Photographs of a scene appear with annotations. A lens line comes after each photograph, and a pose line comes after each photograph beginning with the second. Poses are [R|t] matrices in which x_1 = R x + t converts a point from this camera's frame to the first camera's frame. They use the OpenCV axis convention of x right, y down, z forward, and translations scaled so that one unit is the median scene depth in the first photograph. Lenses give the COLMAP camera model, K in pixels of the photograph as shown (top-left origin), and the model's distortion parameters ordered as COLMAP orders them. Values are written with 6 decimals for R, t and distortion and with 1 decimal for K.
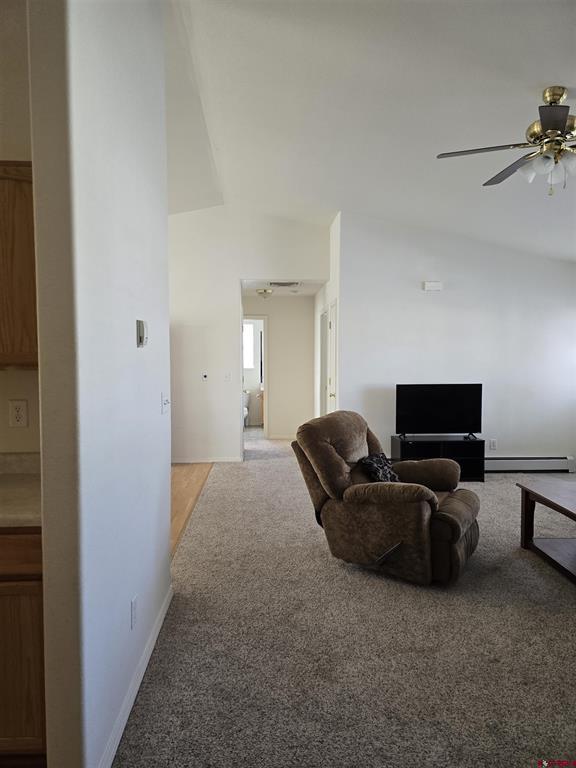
lens RADIAL K [[517.1, 0, 288.0], [0, 517.1, 384.0], [0, 0, 1]] dist [0.088200, -0.078401]
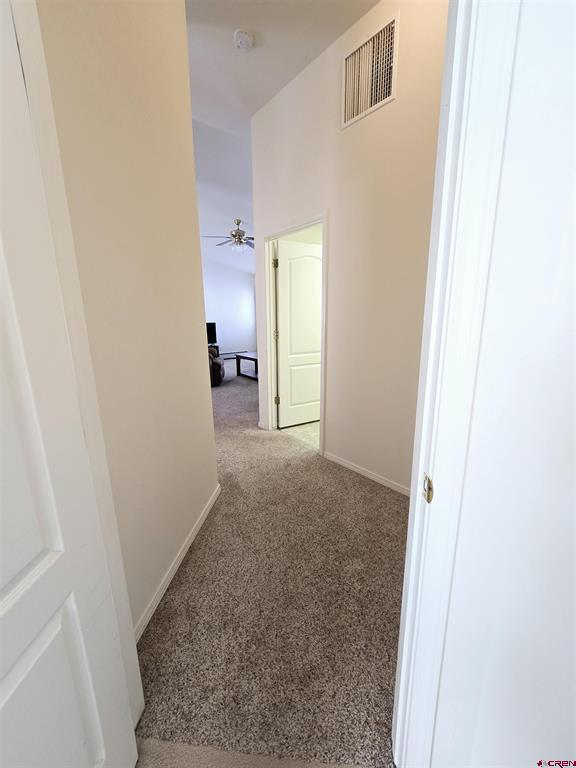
lens RADIAL K [[313.6, 0, 288.0], [0, 313.6, 384.0], [0, 0, 1]] dist [0.001885, 0.000026]
pose [[0.803560, -0.136262, 0.579416, -0.409631], [0.040503, 0.983705, 0.175168, 0.064729], [-0.593844, -0.117290, 0.795985, -0.669549]]
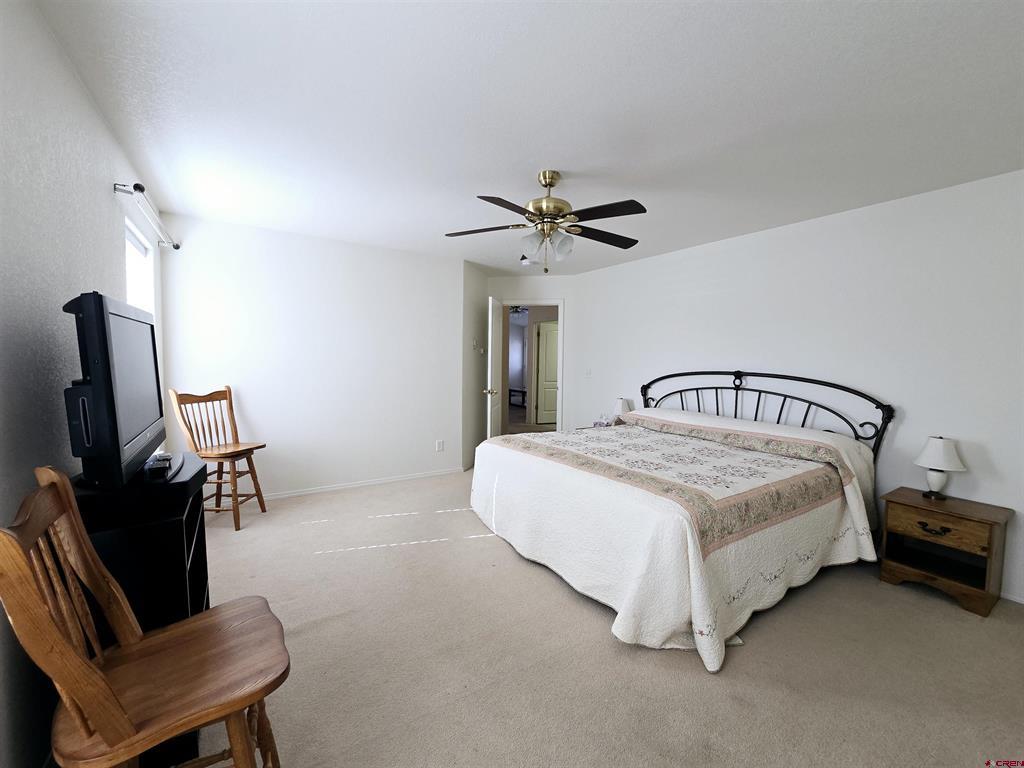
lens RADIAL K [[418.1, 0, 509.3], [0, 418.1, 377.6], [0, 0, 1]] dist [0.001885, 0.000026]
pose [[0.870684, -0.006316, 0.491803, -1.233477], [0.010771, 0.999923, -0.006227, 0.142379], [-0.491725, 0.010719, 0.870684, -1.954599]]
